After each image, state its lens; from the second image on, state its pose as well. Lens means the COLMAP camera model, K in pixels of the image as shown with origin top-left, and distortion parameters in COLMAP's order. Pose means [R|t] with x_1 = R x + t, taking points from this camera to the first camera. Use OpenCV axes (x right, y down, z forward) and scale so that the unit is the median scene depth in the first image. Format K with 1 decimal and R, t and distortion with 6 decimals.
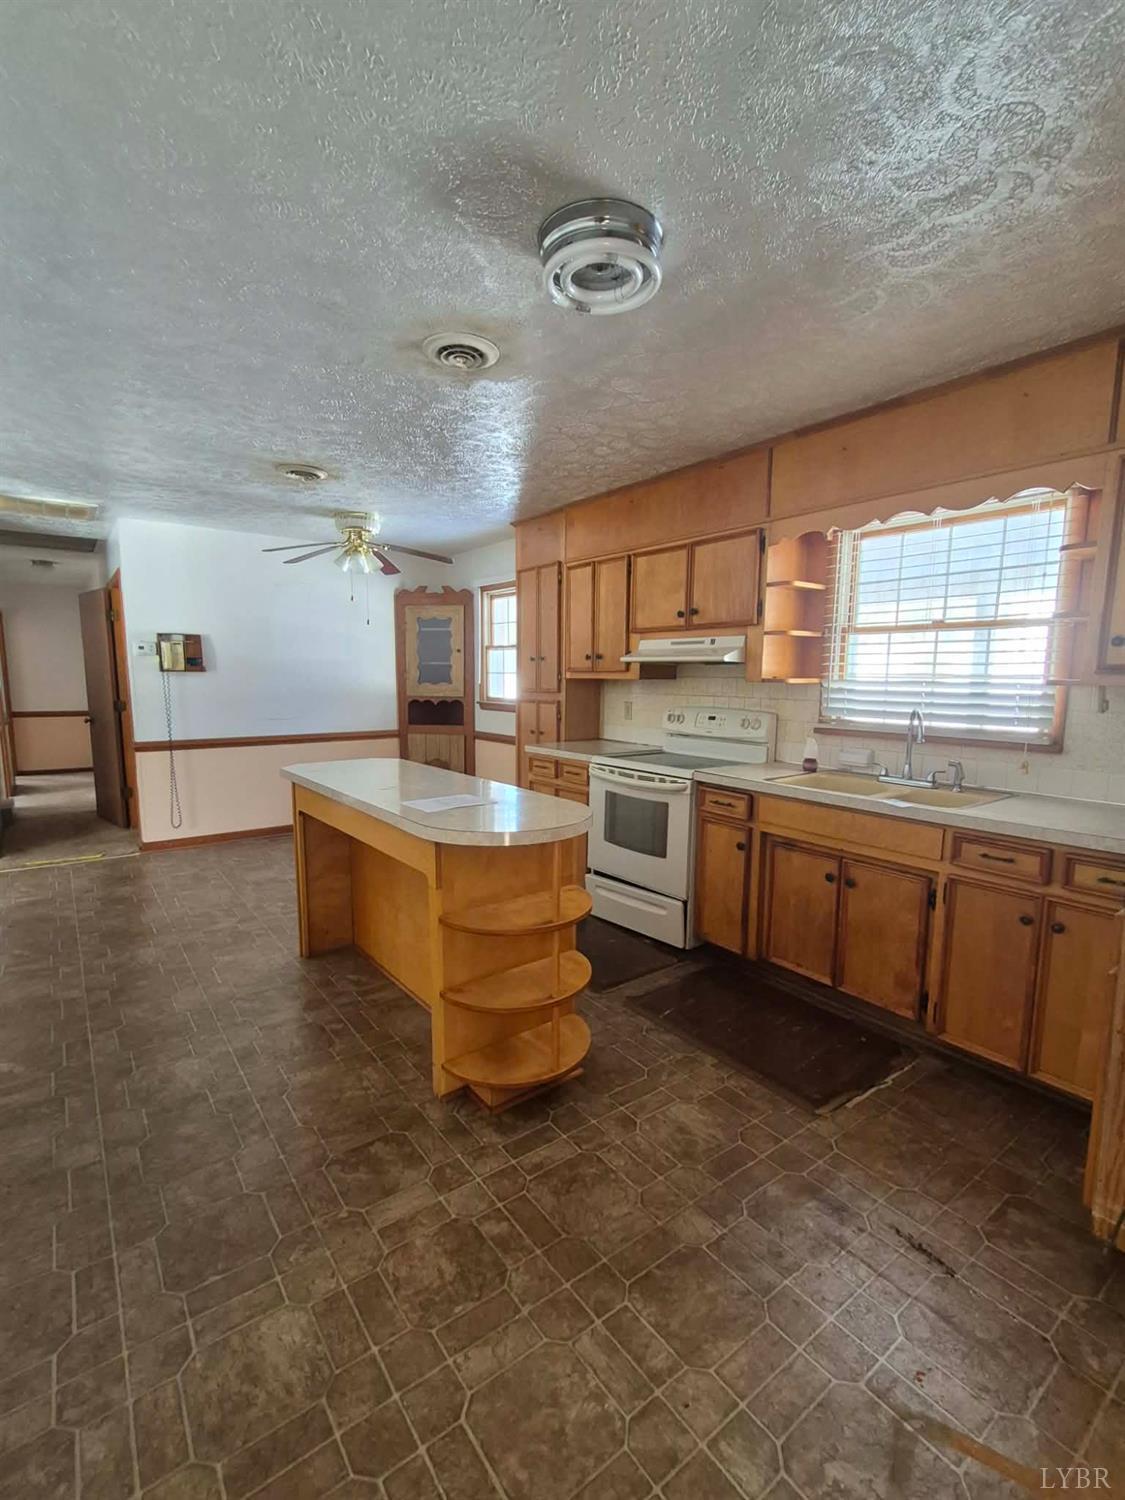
lens RADIAL K [[684.1, 0, 562.5], [0, 684.1, 750.0], [0, 0, 1]] dist [0.002064, 0.000477]
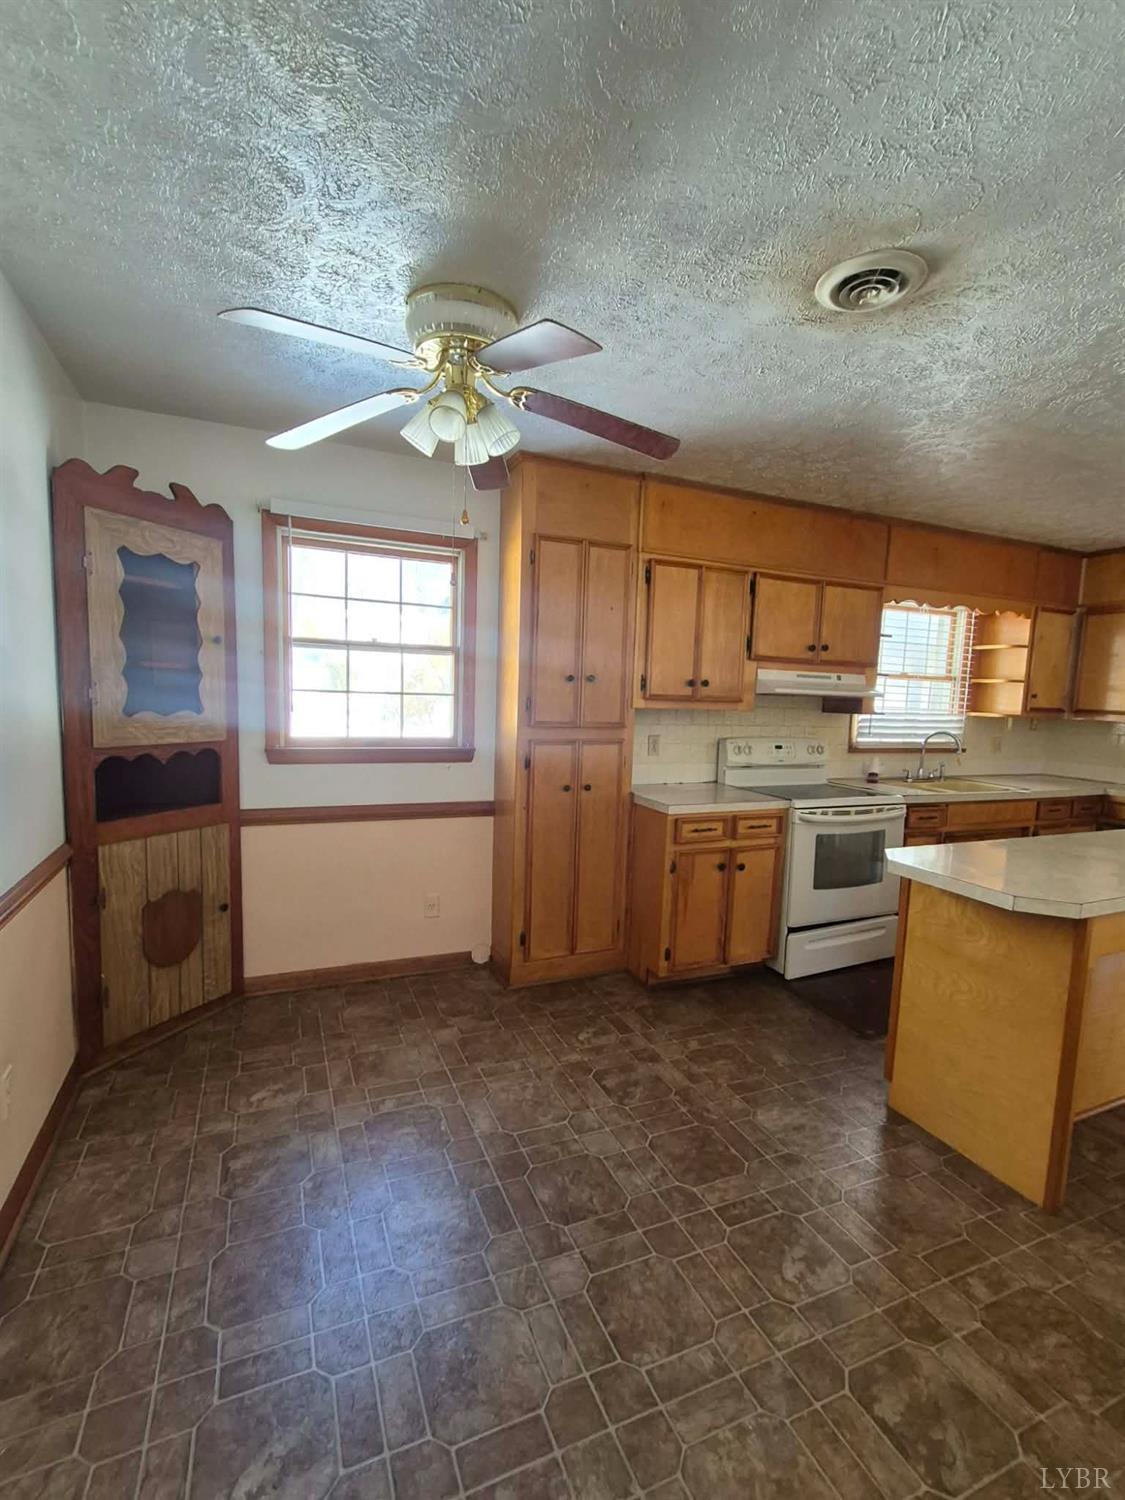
lens RADIAL K [[684.1, 0, 562.5], [0, 684.1, 750.0], [0, 0, 1]] dist [0.002064, 0.000477]
pose [[0.231477, -0.084050, 0.969203, -0.884273], [0.073746, 0.994910, 0.068666, -0.140621], [-0.970041, 0.055580, 0.236498, 1.093205]]
